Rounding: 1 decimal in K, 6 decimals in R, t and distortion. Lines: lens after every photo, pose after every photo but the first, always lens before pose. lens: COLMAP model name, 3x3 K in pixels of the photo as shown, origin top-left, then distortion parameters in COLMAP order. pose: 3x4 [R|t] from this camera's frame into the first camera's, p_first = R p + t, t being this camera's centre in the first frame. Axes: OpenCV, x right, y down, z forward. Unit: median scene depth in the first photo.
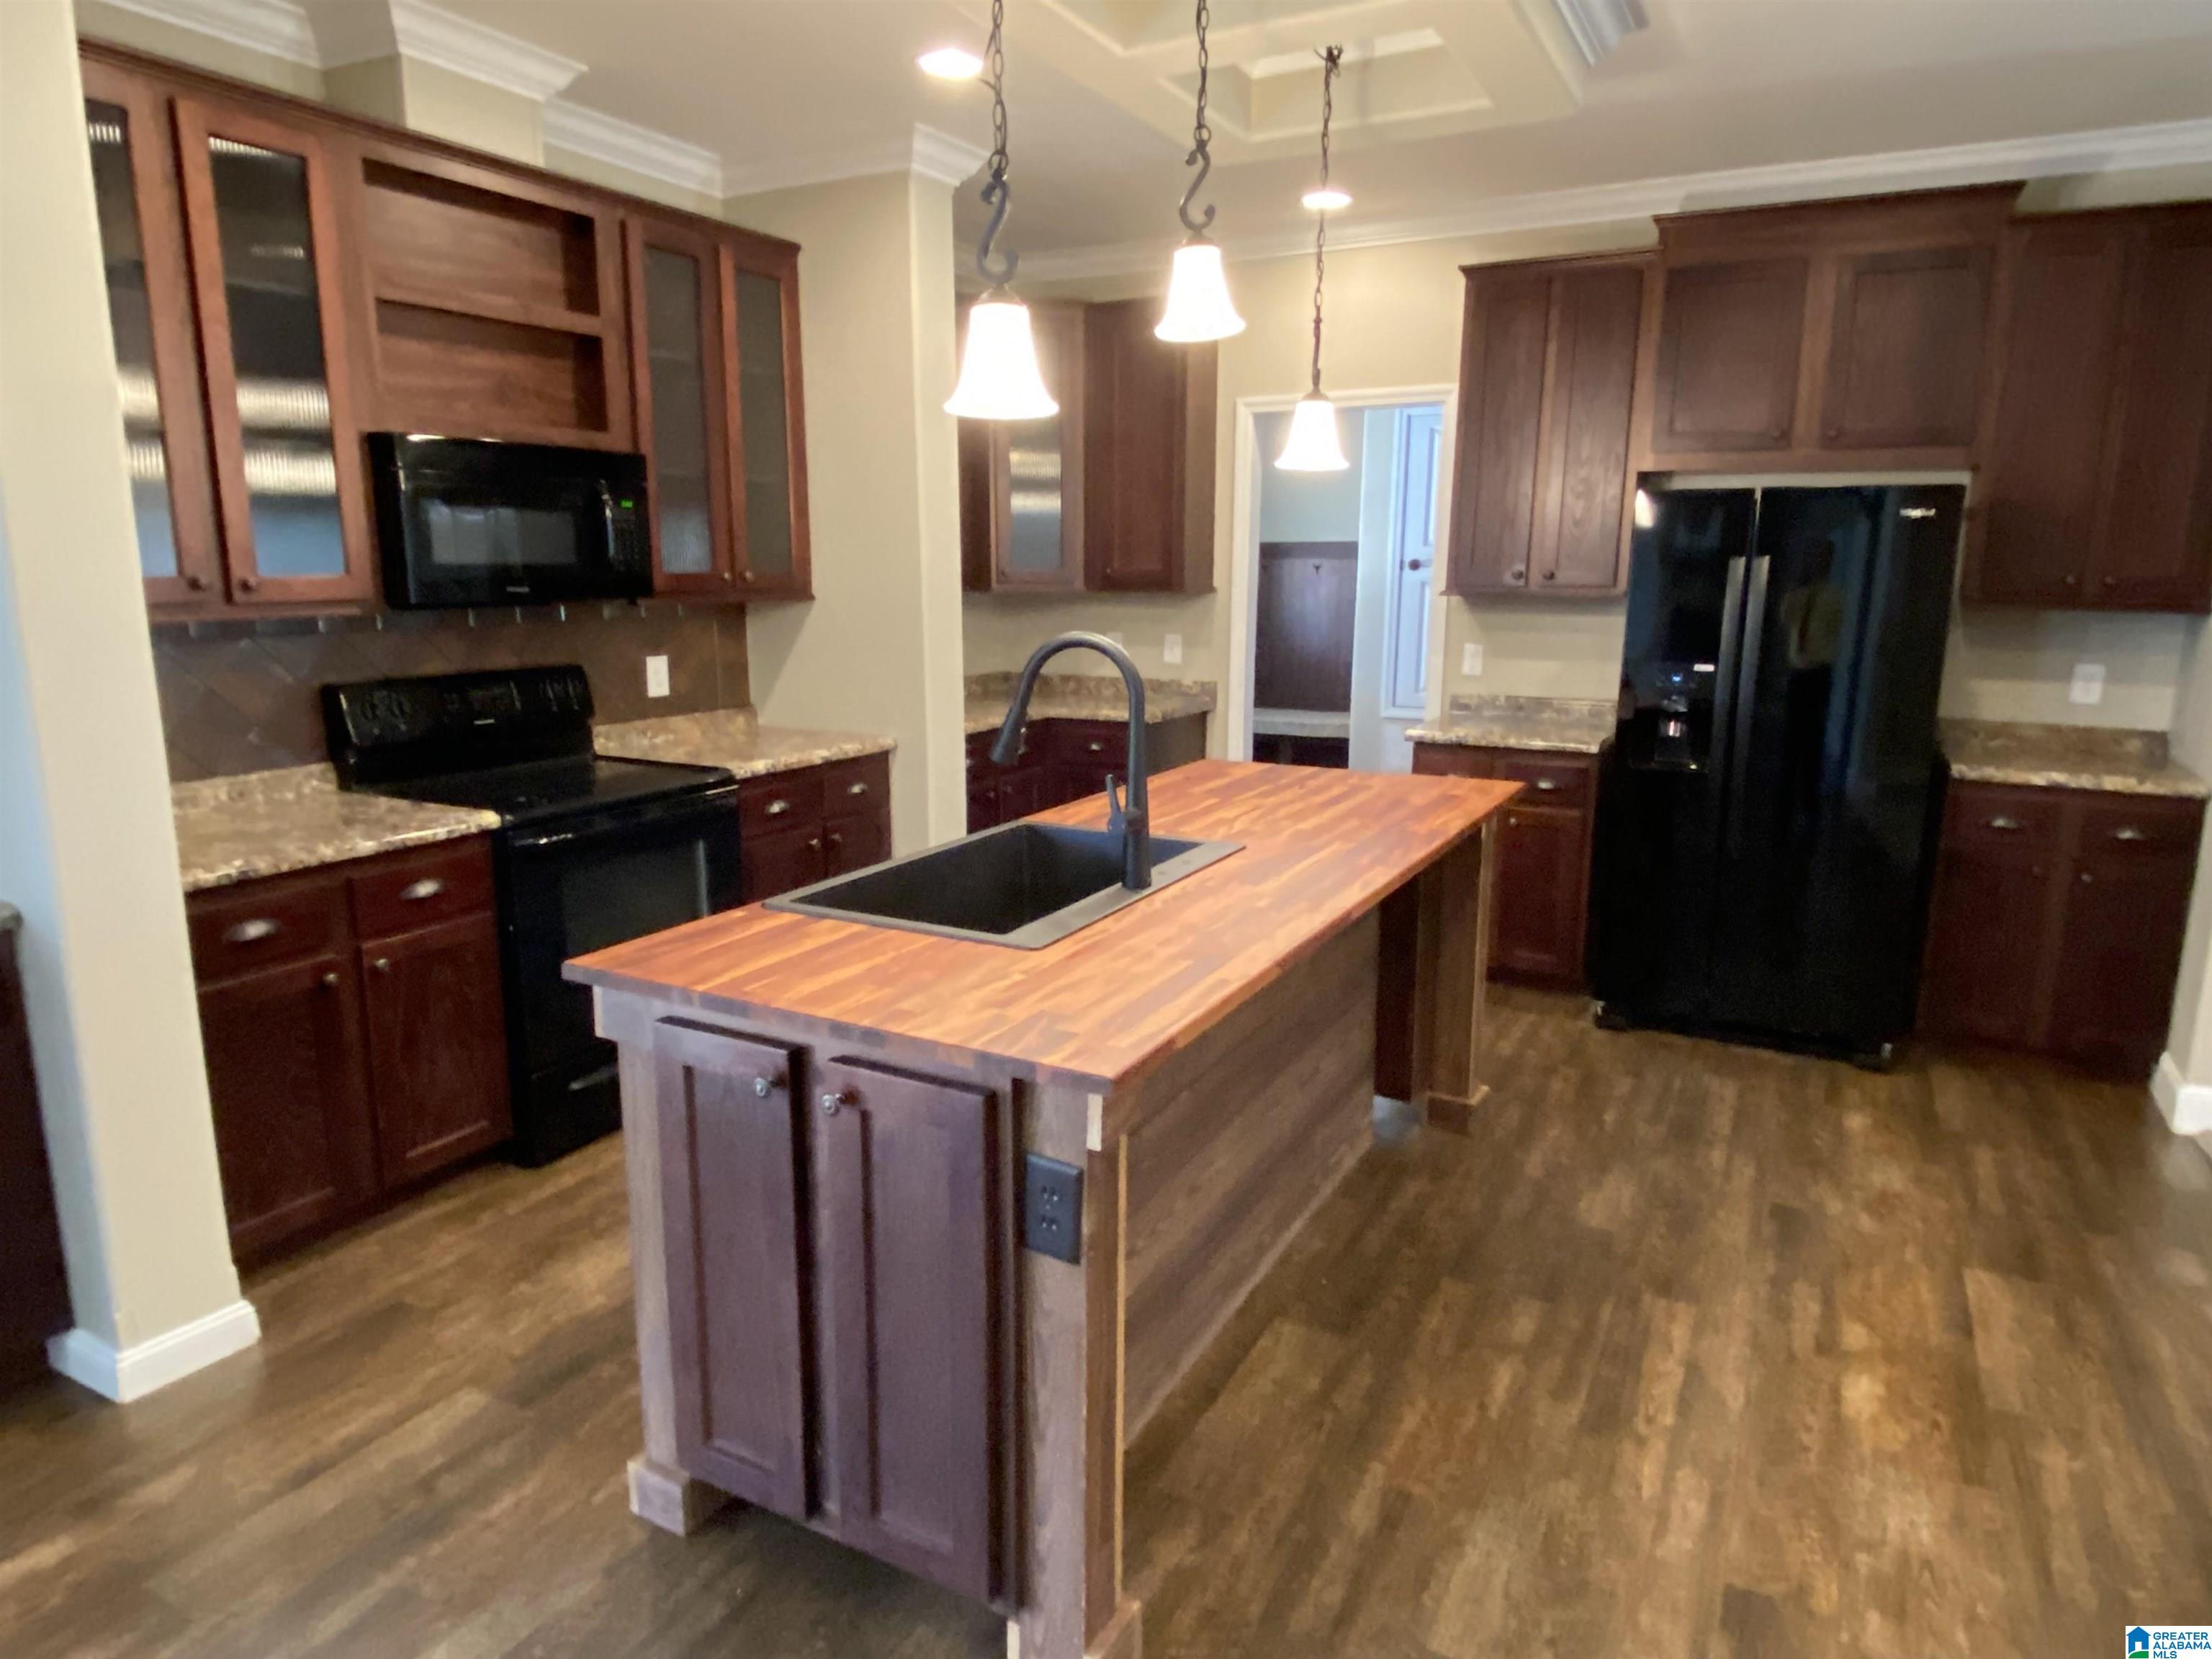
lens RADIAL K [[1325.8, 0, 1111.9], [0, 1325.8, 820.7], [0, 0, 1]] dist [0.070050, -0.080156]
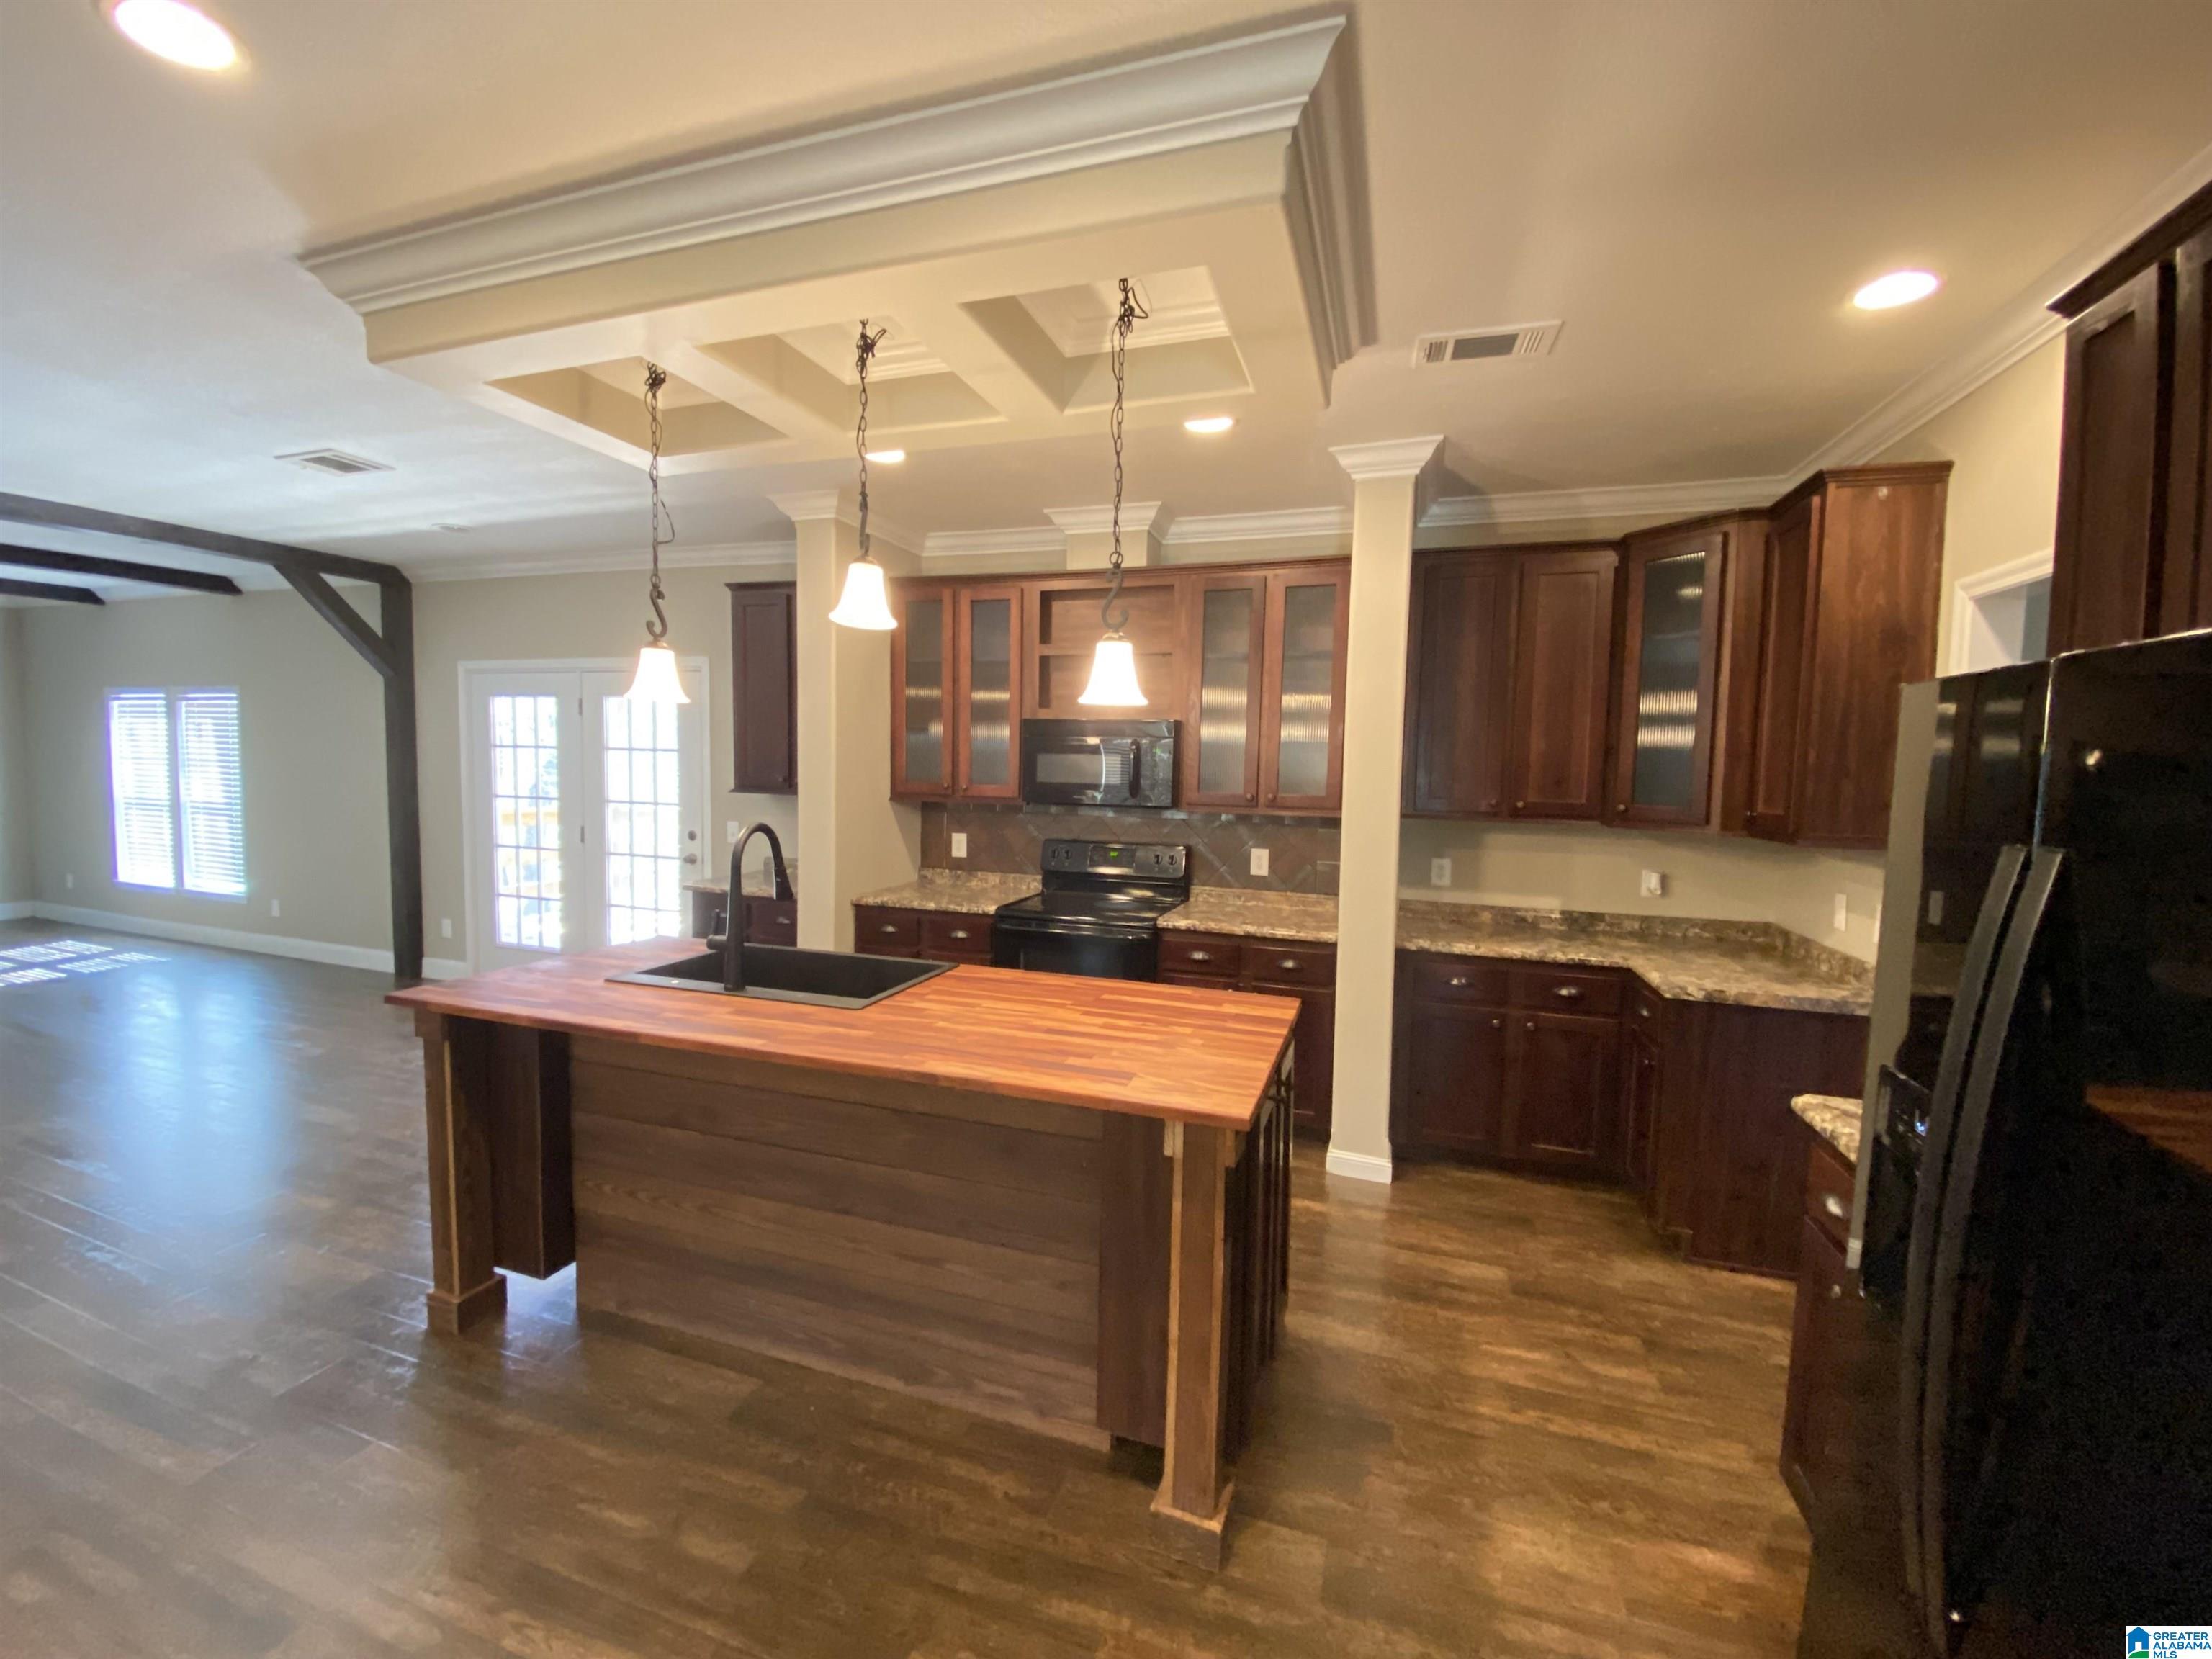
lens RADIAL K [[896.7, 0, 1102.9], [0, 896.7, 820.6], [0, 0, 1]] dist [0.023631, -0.021941]
pose [[0.171062, 0.064693, -0.983134, 0.788549], [-0.215315, 0.976178, 0.026771, -0.185642], [0.961445, 0.207104, 0.180916, 0.846908]]
